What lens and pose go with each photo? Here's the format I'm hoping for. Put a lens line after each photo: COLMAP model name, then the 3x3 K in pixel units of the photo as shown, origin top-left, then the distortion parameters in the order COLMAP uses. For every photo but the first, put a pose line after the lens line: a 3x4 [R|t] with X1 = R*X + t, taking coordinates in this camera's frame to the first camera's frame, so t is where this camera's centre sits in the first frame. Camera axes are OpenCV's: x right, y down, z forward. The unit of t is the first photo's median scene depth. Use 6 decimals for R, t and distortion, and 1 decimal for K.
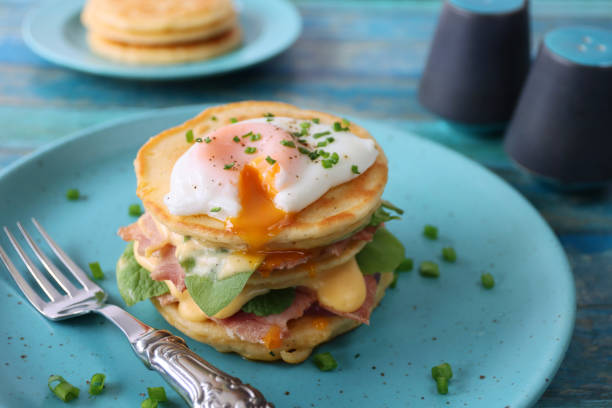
lens RADIAL K [[933.0, 0, 306.0], [0, 933.0, 204.0], [0, 0, 1]] dist [0.012385, 0.003608]
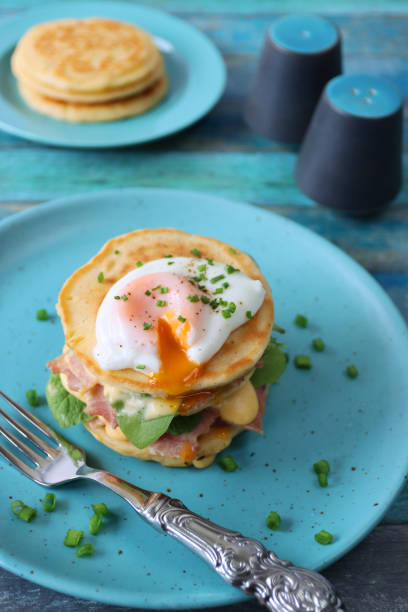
lens RADIAL K [[1010.2, 0, 204.0], [0, 1010.2, 306.0], [0, 0, 1]] dist [0.026198, 0.064520]
pose [[0.994557, -0.057131, 0.087133, -0.118478], [0.035044, 0.970966, 0.236637, -0.359709], [-0.098123, -0.232295, 0.967683, -0.249915]]
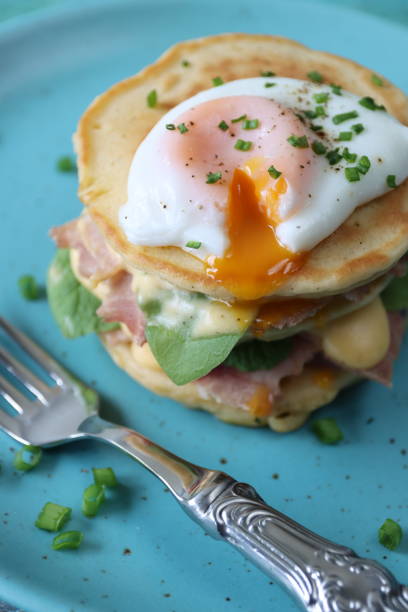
lens RADIAL K [[1224.1, 0, 204.0], [0, 1224.1, 306.0], [0, 0, 1]] dist [-0.000897, 0.044120]
pose [[0.998125, 0.055551, -0.025698, -0.059162], [-0.045993, 0.957735, 0.283952, -0.202471], [0.040385, -0.282238, 0.958494, 0.091811]]
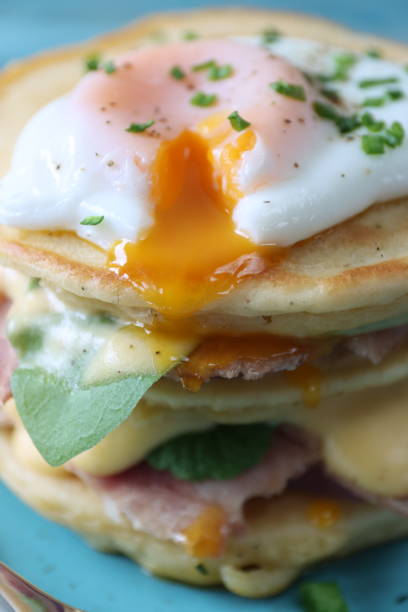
lens RADIAL K [[1503.9, 0, 204.0], [0, 1503.9, 306.0], [0, 0, 1]] dist [-0.056256, 0.105709]
pose [[0.980272, 0.108916, -0.164937, 0.067334], [-0.106070, 0.994019, 0.025994, 0.020193], [0.166782, -0.007986, 0.985961, 0.312063]]
